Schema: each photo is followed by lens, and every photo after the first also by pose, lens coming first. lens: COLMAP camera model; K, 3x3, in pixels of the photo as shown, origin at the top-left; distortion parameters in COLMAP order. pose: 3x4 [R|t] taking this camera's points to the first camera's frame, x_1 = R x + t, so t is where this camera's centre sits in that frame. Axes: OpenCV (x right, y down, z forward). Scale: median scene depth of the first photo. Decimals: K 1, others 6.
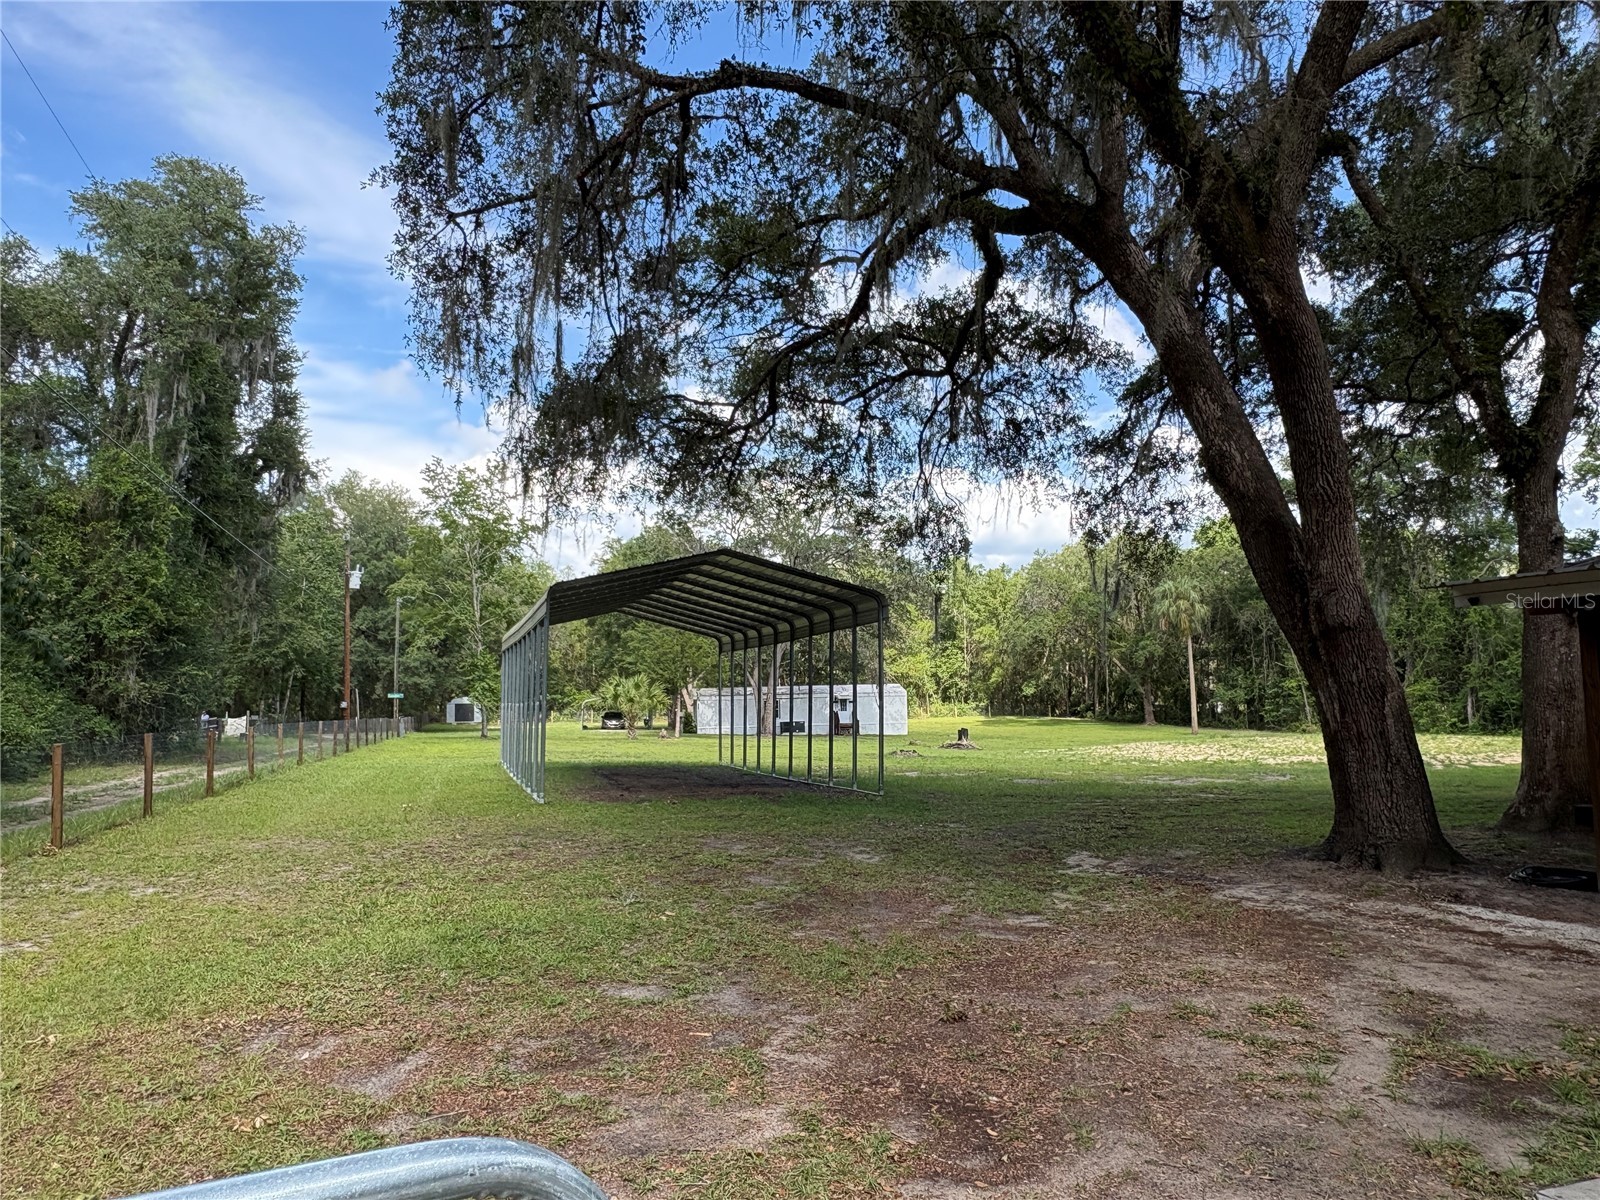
lens RADIAL K [[1155.9, 0, 800.0], [0, 1155.9, 600.0], [0, 0, 1]] dist [-0.002322, -0.001034]
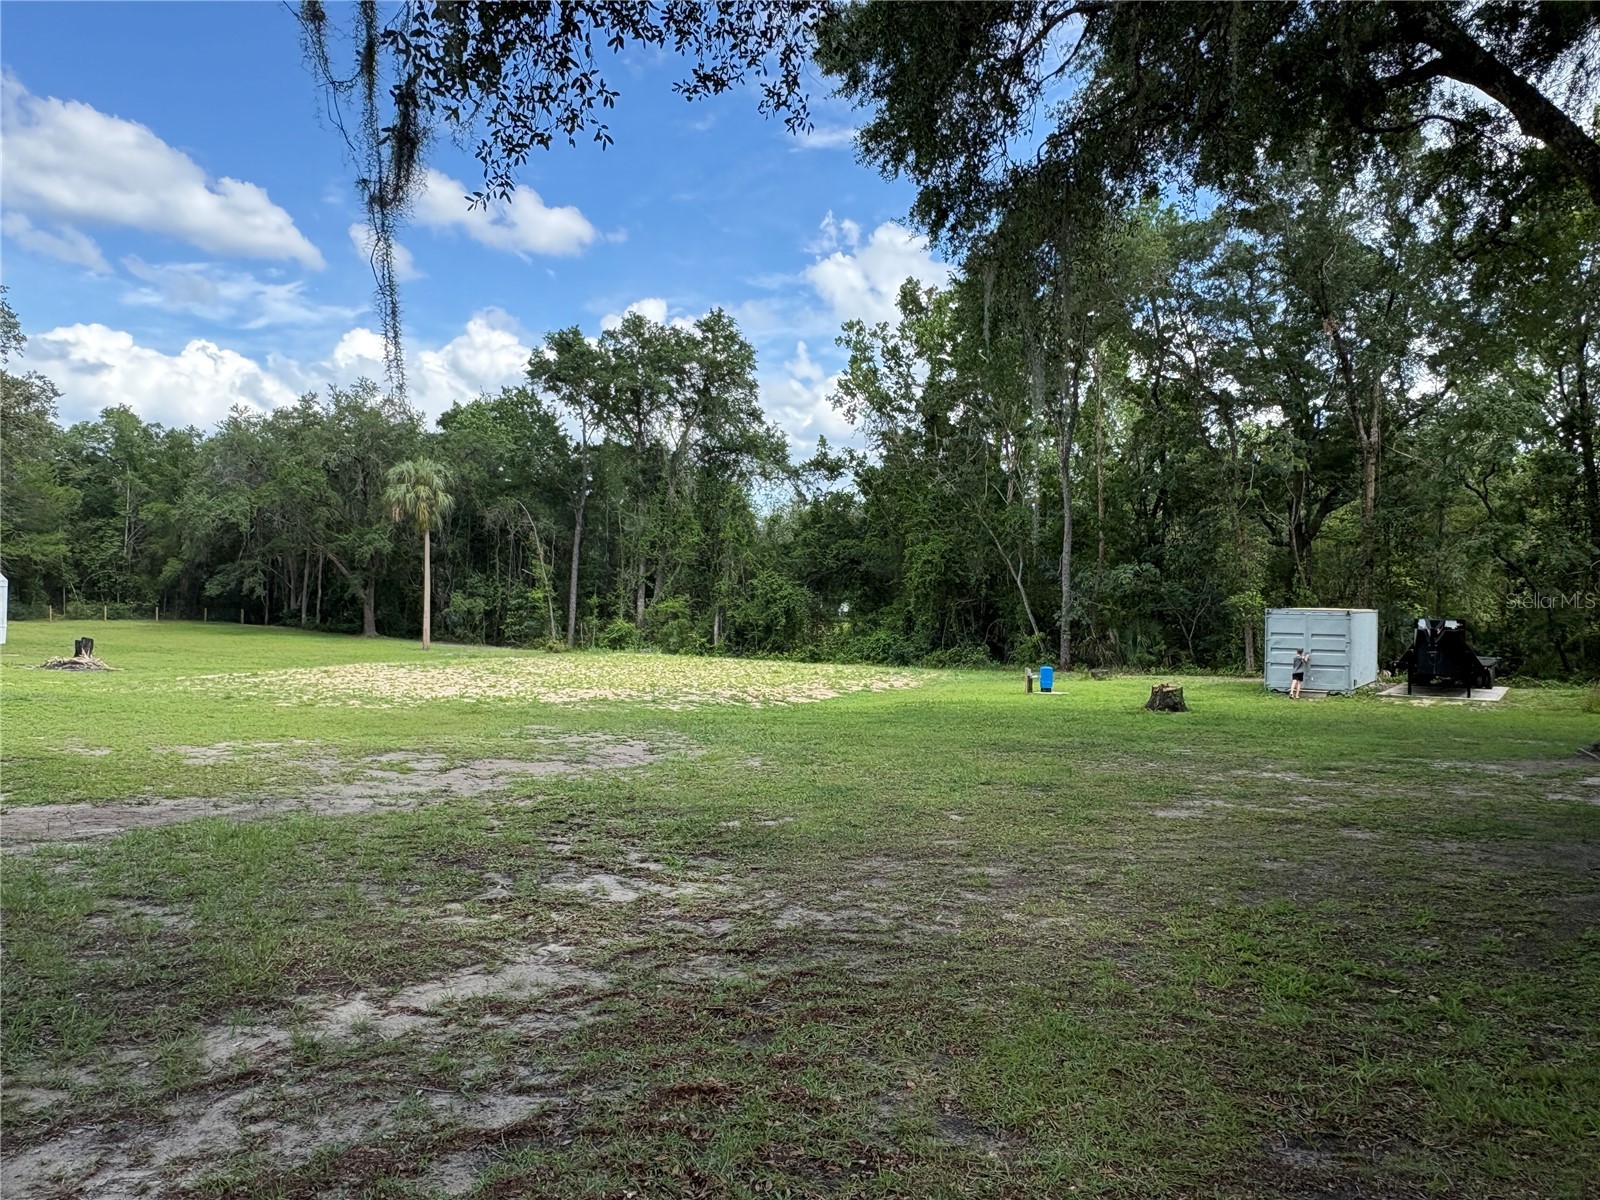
lens RADIAL K [[1155.9, 0, 800.0], [0, 1155.9, 600.0], [0, 0, 1]] dist [-0.002322, -0.001034]
pose [[0.793520, 0.041259, 0.607144, 0.049022], [-0.088462, 0.994922, 0.048007, 0.016751], [-0.602080, -0.091803, 0.793140, 0.180540]]
